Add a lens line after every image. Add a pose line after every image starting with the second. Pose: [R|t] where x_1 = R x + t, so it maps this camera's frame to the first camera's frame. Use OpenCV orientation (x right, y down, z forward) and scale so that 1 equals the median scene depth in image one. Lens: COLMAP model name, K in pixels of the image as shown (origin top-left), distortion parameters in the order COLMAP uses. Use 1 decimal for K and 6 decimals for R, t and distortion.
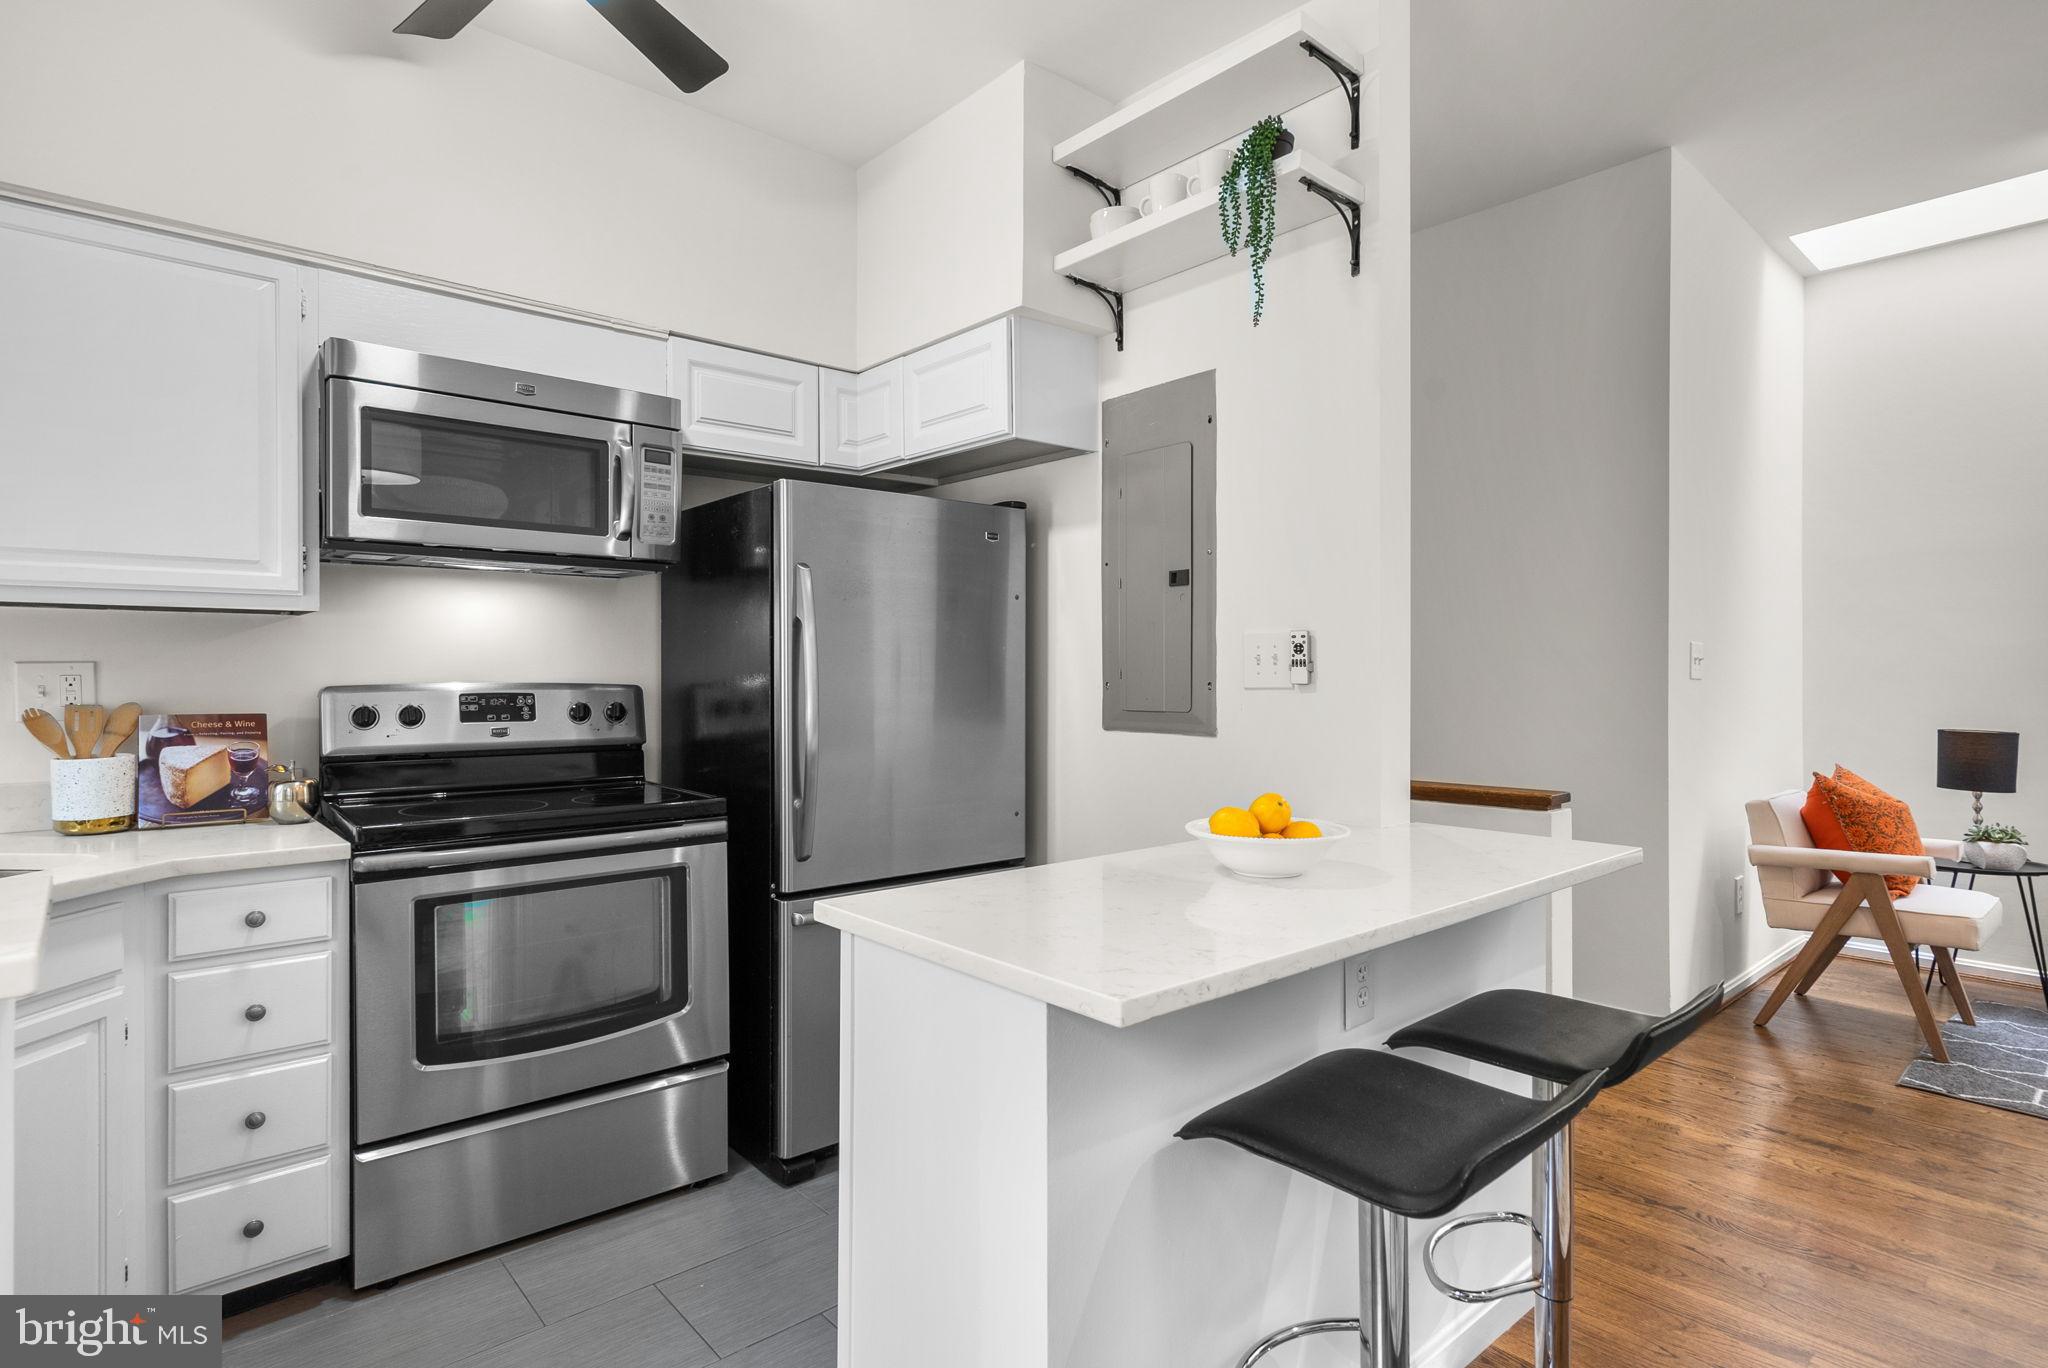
lens RADIAL K [[1046.8, 0, 1024.1], [0, 1046.8, 680.4], [0, 0, 1]] dist [-0.000132, 0.003500]
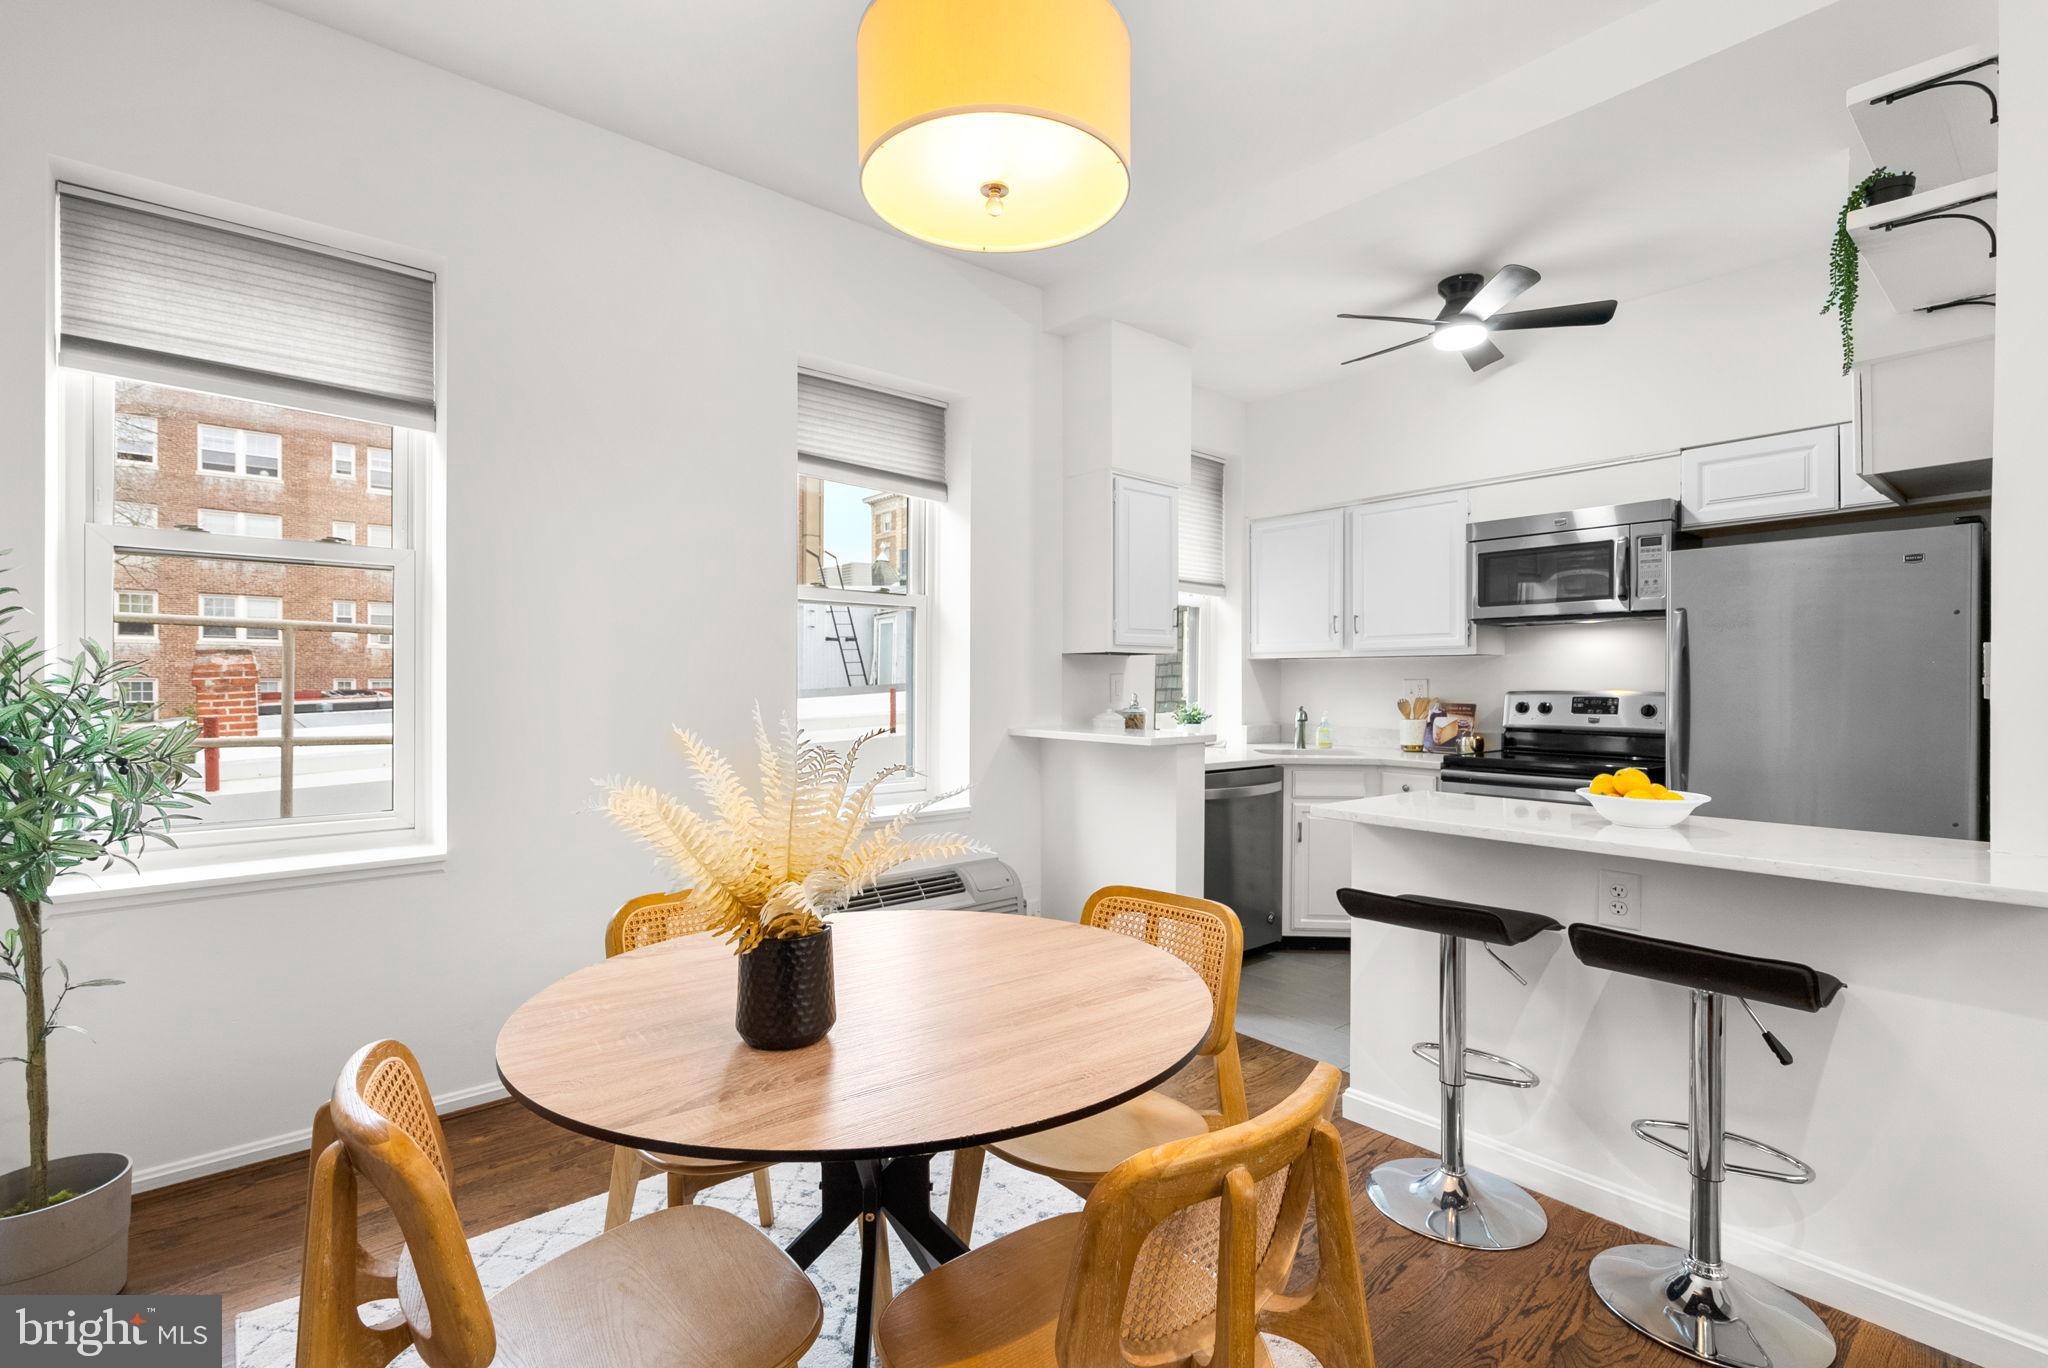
lens RADIAL K [[929.7, 0, 1015.0], [0, 929.7, 684.3], [0, 0, 1]] dist [0.003553, -0.000040]
pose [[-0.024651, -0.002281, -0.999694, 1.120956], [-0.013515, 0.999907, -0.001948, 0.008353], [0.999605, 0.013463, -0.024680, 0.132957]]
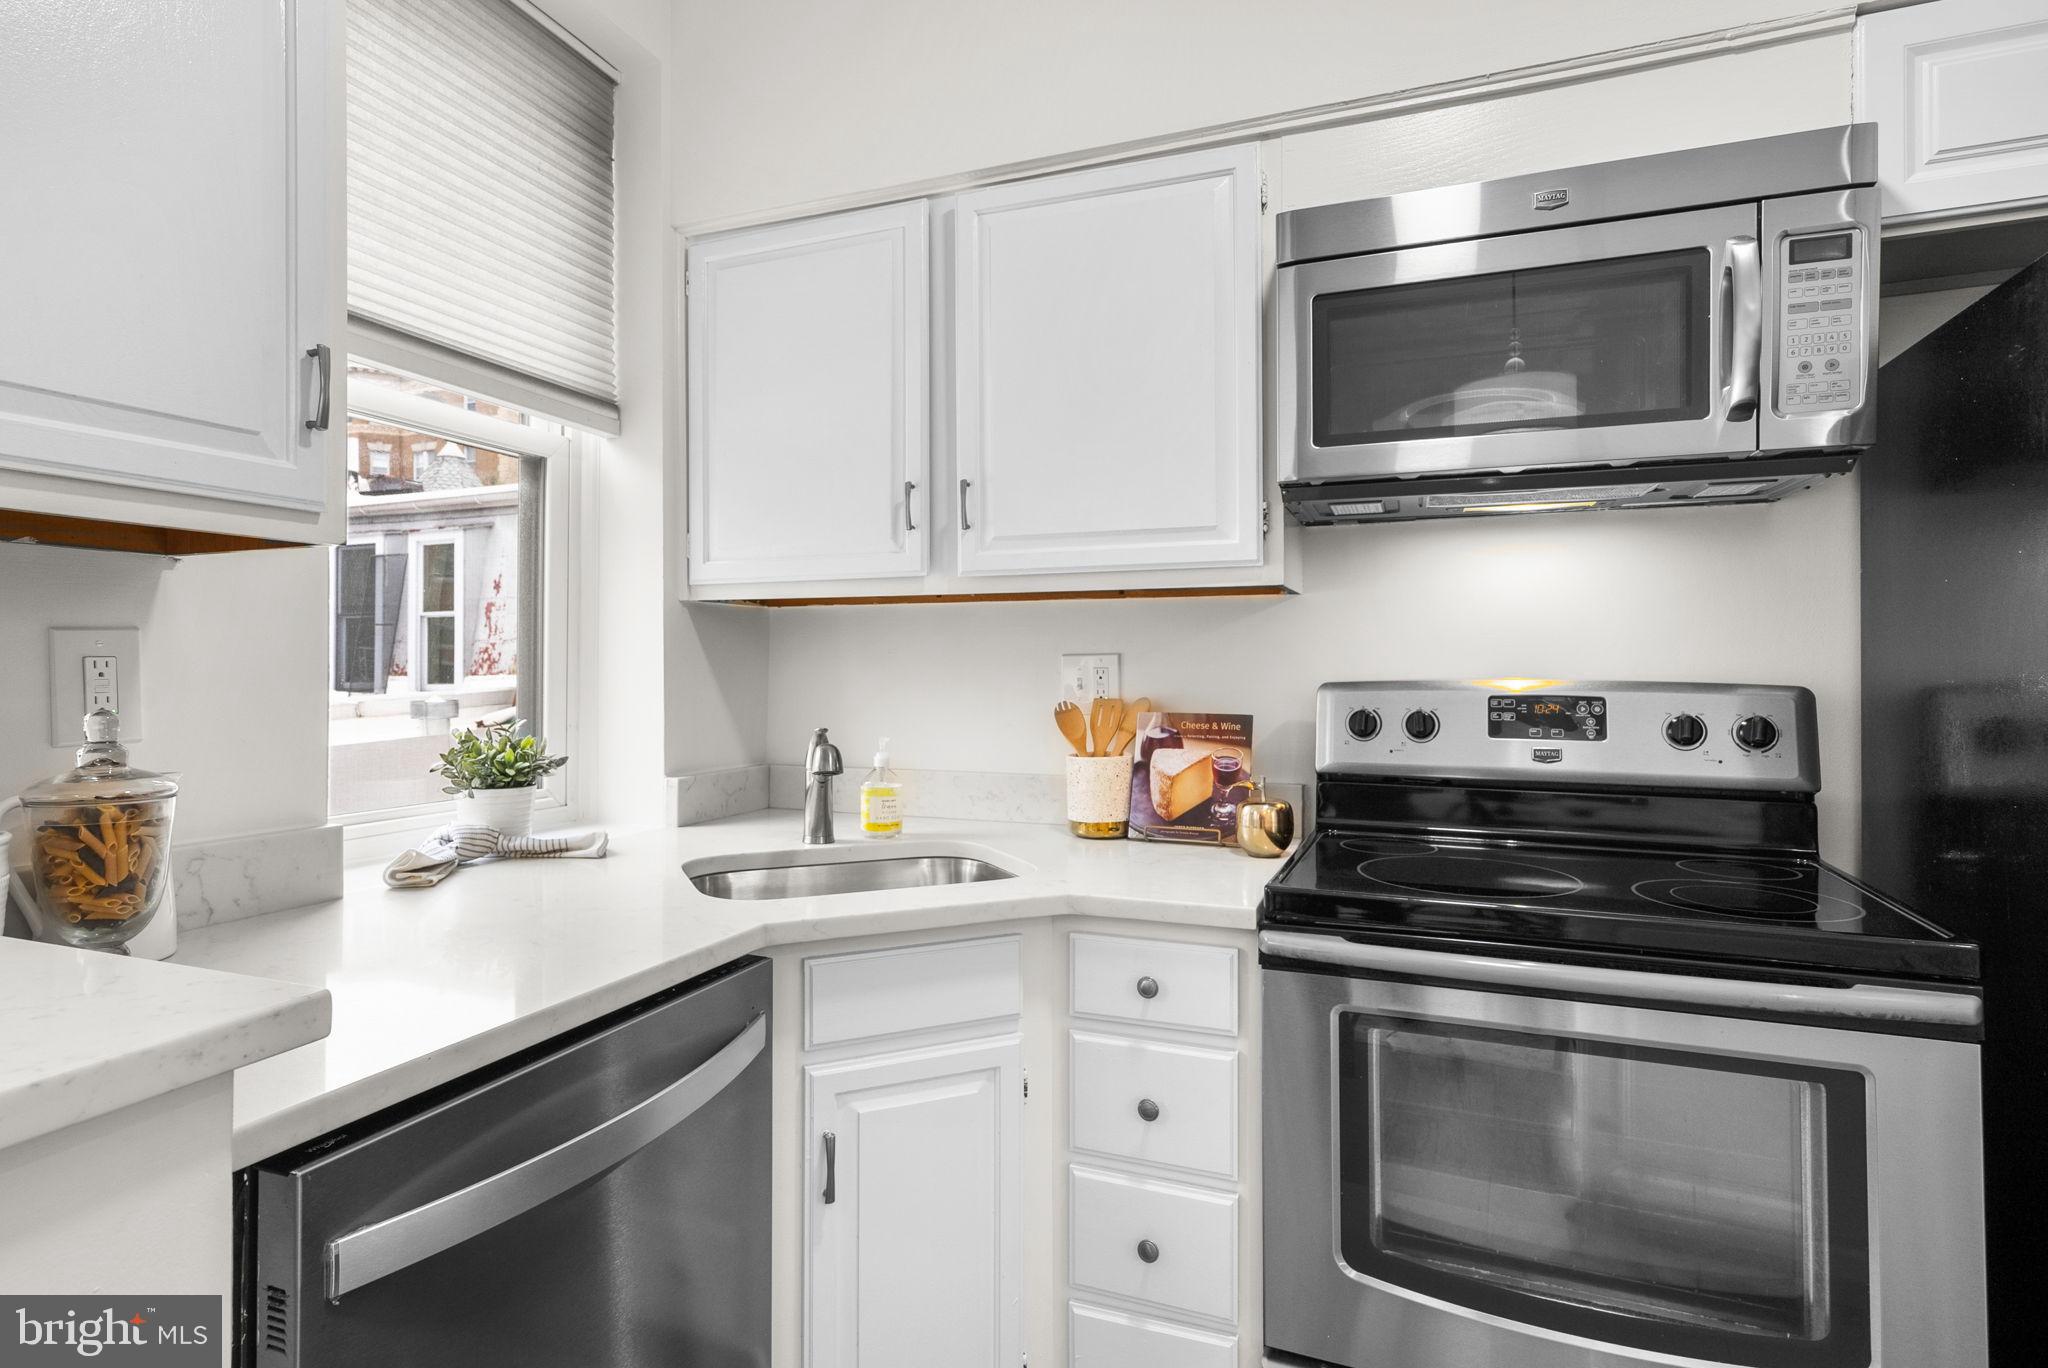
lens RADIAL K [[1046.8, 0, 1018.1], [0, 1046.8, 664.0], [0, 0, 1]] dist [-0.000132, 0.003500]
pose [[0.463349, -0.004082, -0.886166, -0.081698], [-0.006988, 0.999941, -0.008260, -0.000177], [0.886148, 0.010020, 0.463293, 0.451525]]
